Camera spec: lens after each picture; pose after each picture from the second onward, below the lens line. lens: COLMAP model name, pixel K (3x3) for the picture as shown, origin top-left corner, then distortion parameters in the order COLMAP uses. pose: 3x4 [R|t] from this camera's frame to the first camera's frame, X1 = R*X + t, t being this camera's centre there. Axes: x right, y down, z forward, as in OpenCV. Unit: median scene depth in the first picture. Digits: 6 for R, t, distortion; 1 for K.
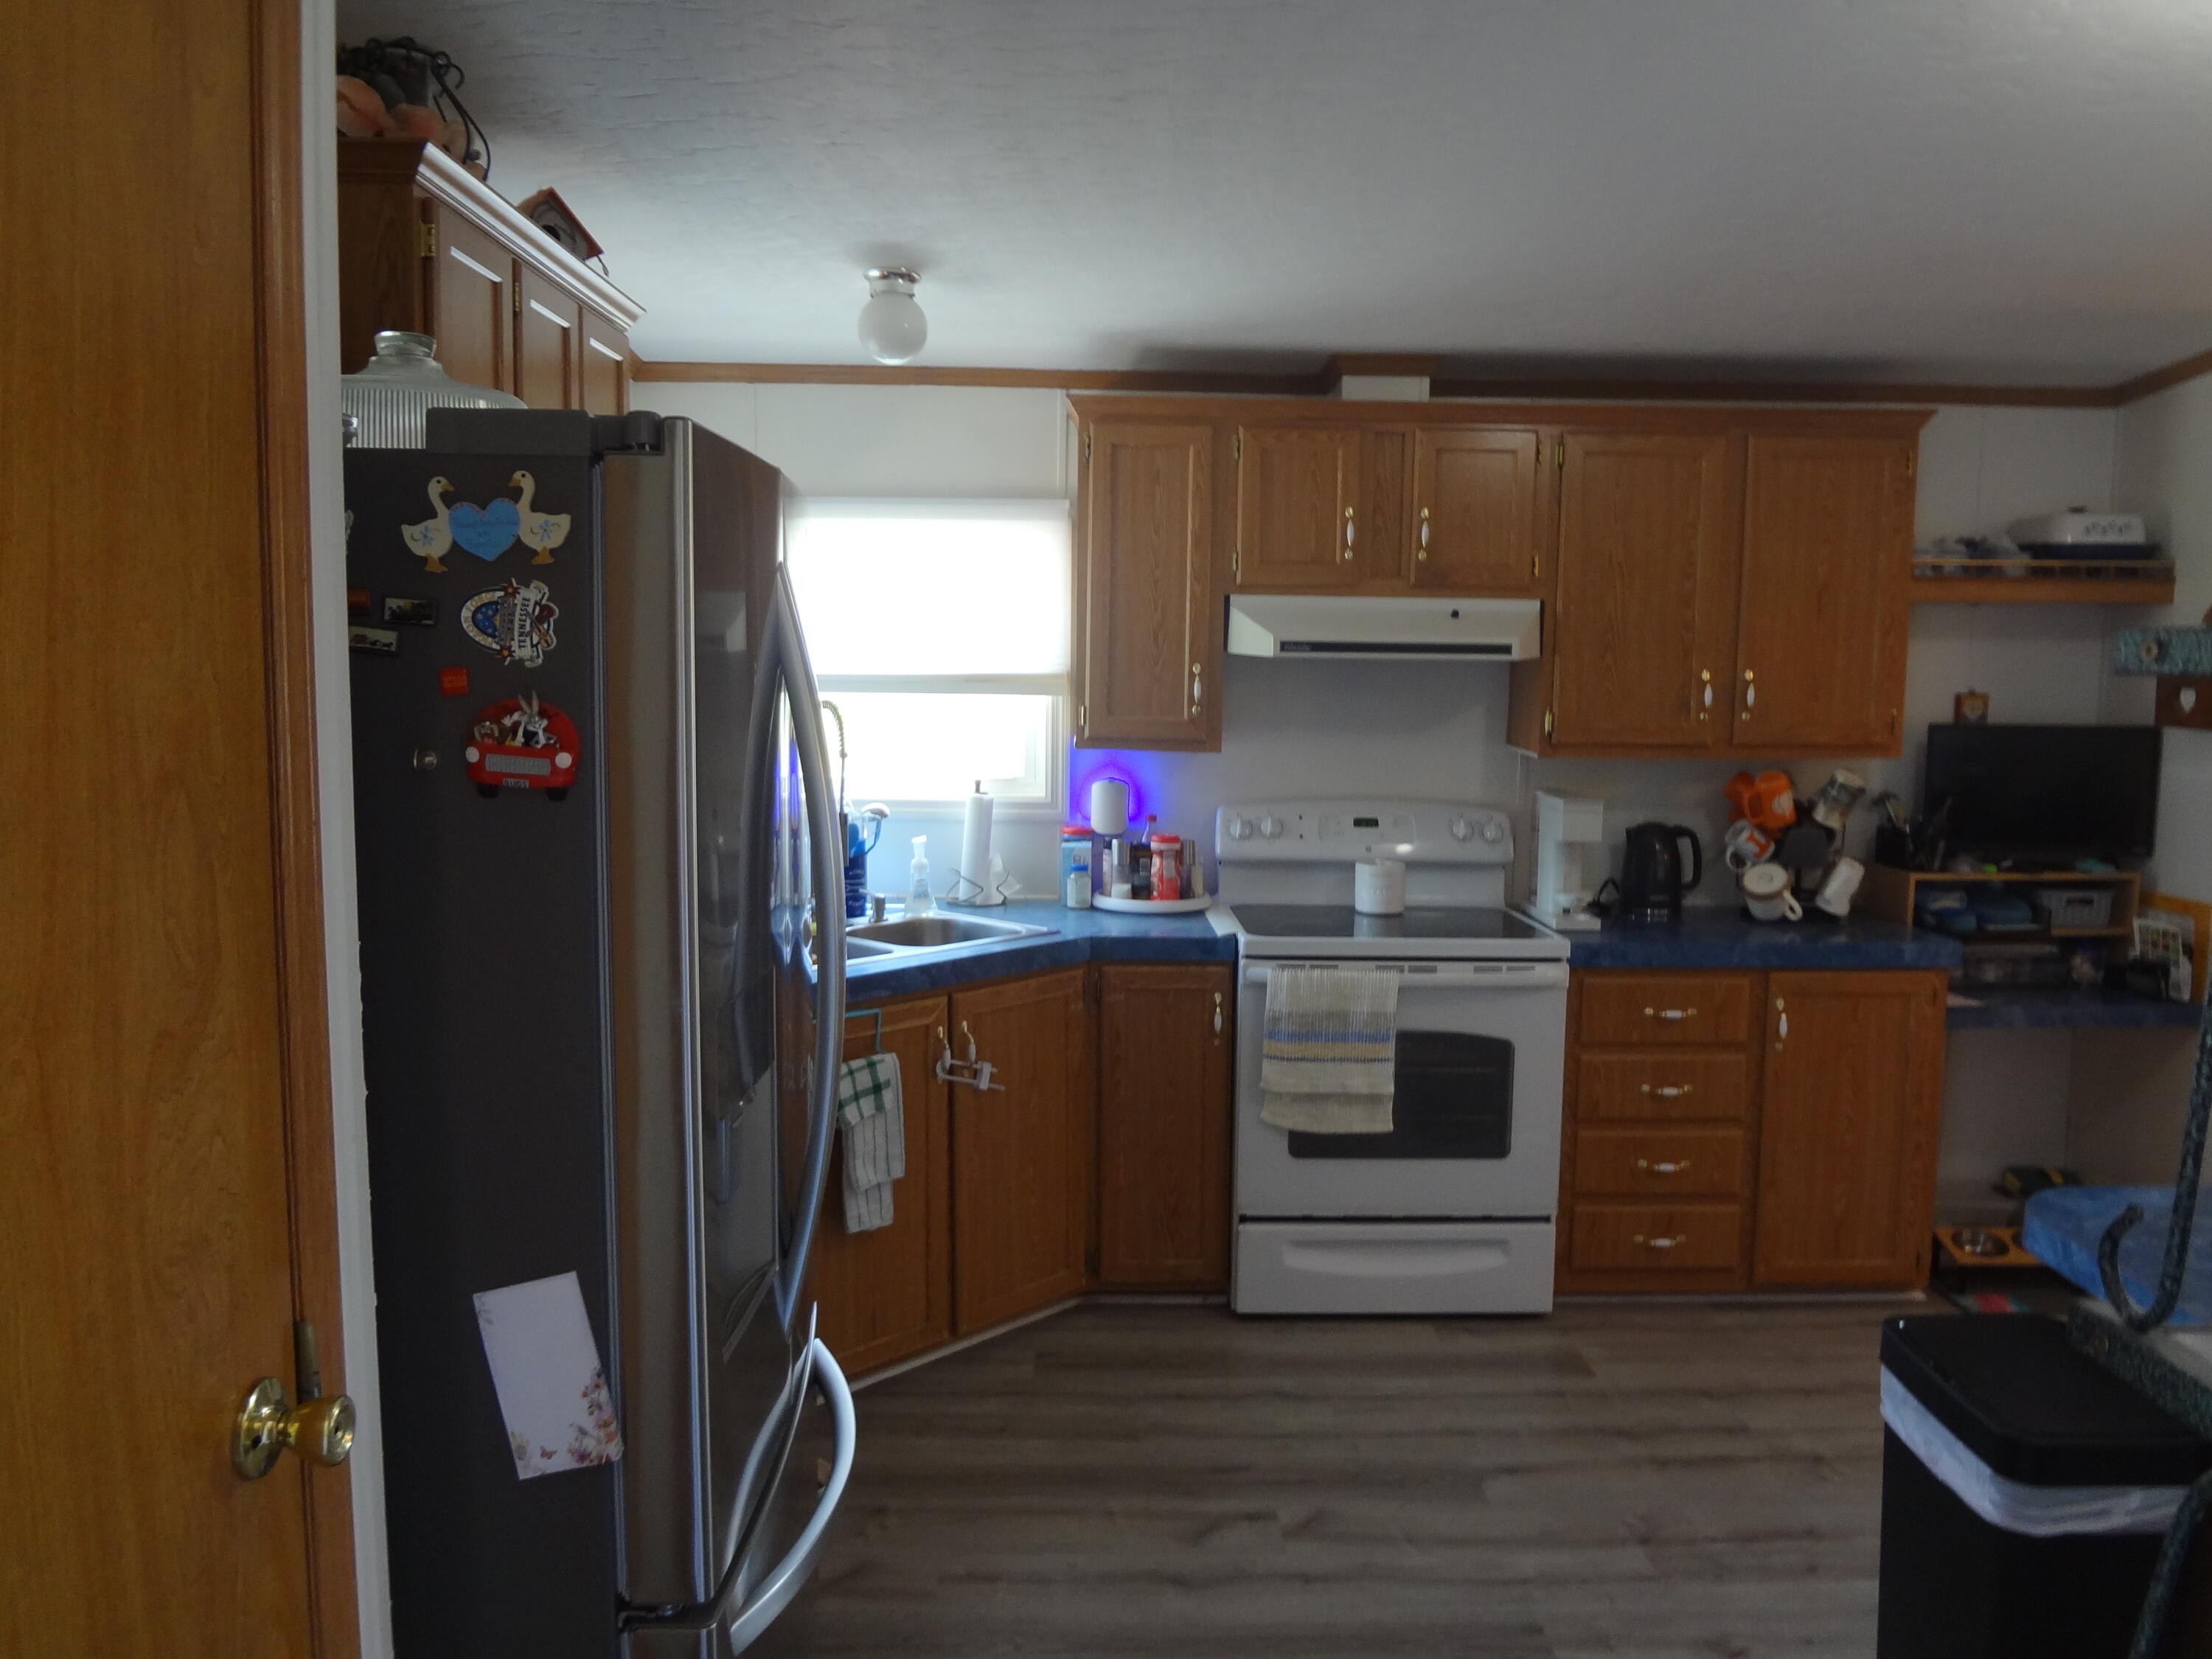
lens RADIAL K [[1648.0, 0, 1104.2], [0, 1648.0, 831.9], [0, 0, 1]] dist [-0.040075, 0.007261]
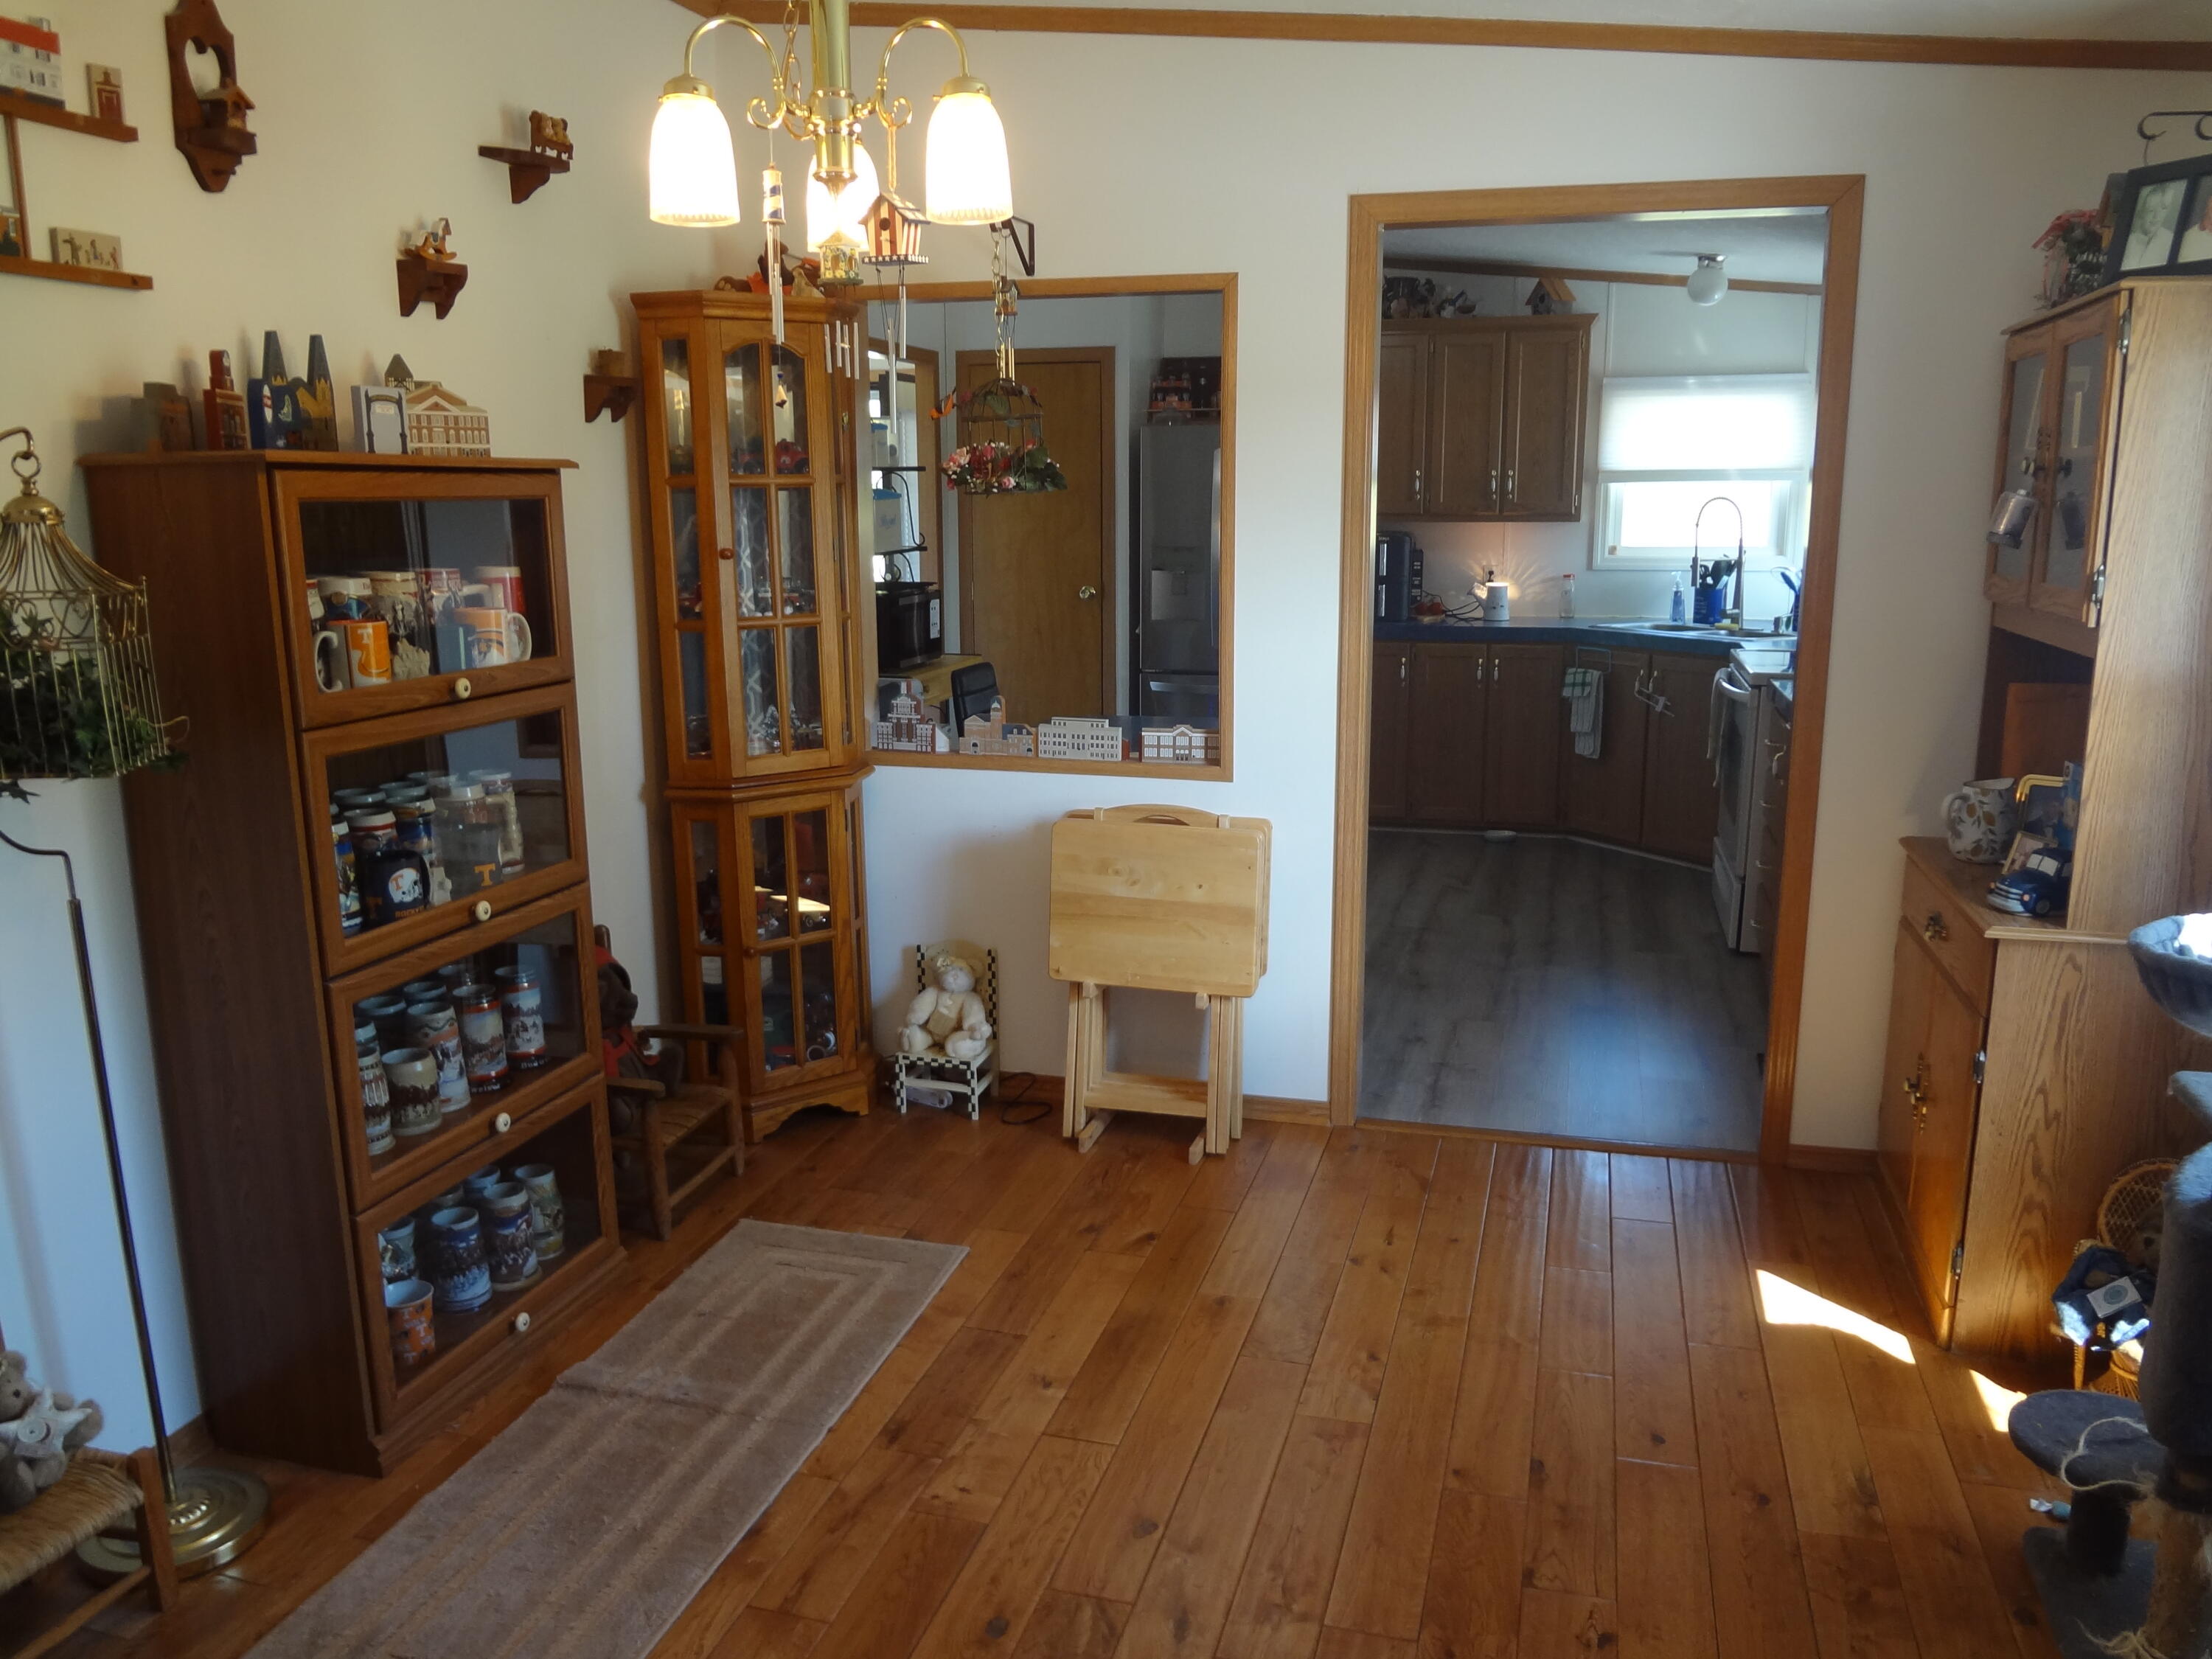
lens RADIAL K [[1648.0, 0, 1101.9], [0, 1648.0, 835.9], [0, 0, 1]] dist [-0.040075, 0.007261]
pose [[-0.310714, 0.180268, -0.933253, 2.101943], [-0.084952, 0.972655, 0.216162, -0.054295], [0.946700, 0.146447, -0.286903, 1.107845]]
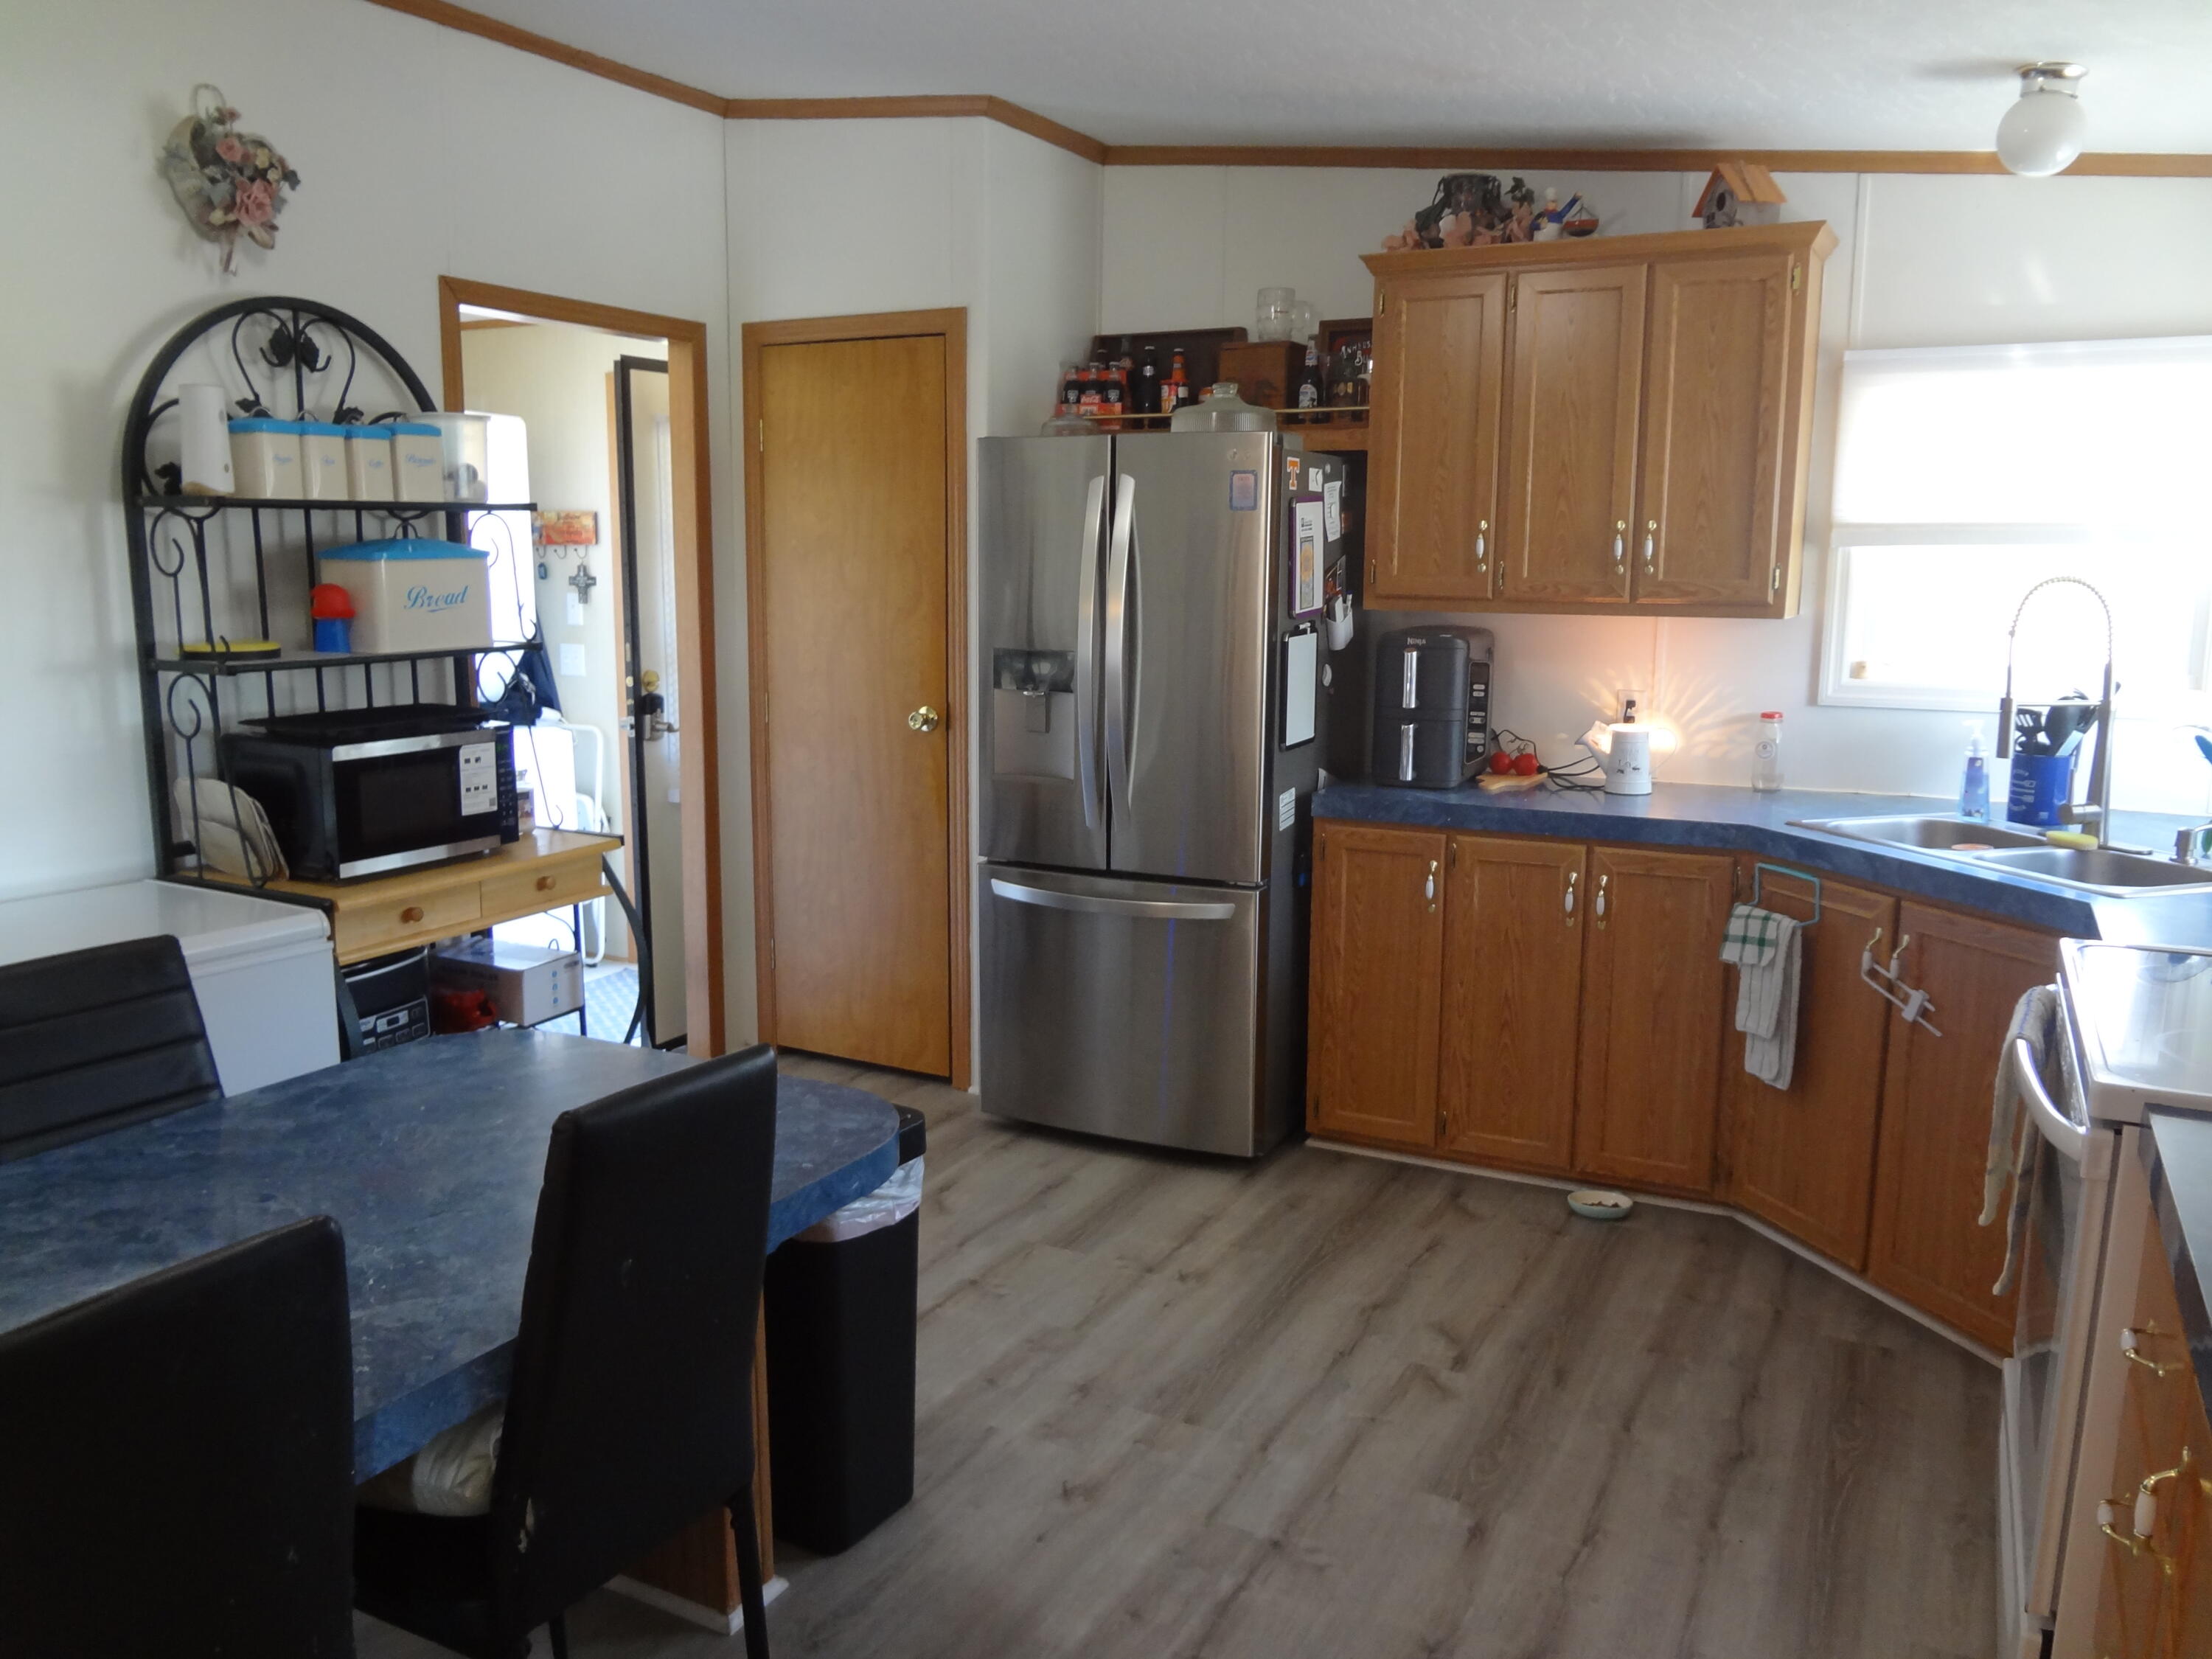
lens RADIAL K [[1648.0, 0, 1119.5], [0, 1648.0, 830.1], [0, 0, 1]] dist [-0.040075, 0.007261]
pose [[-0.488083, 0.125438, -0.863736, 0.990947], [-0.093342, 0.976441, 0.194552, -0.078903], [0.867791, 0.175581, -0.464876, 1.180908]]
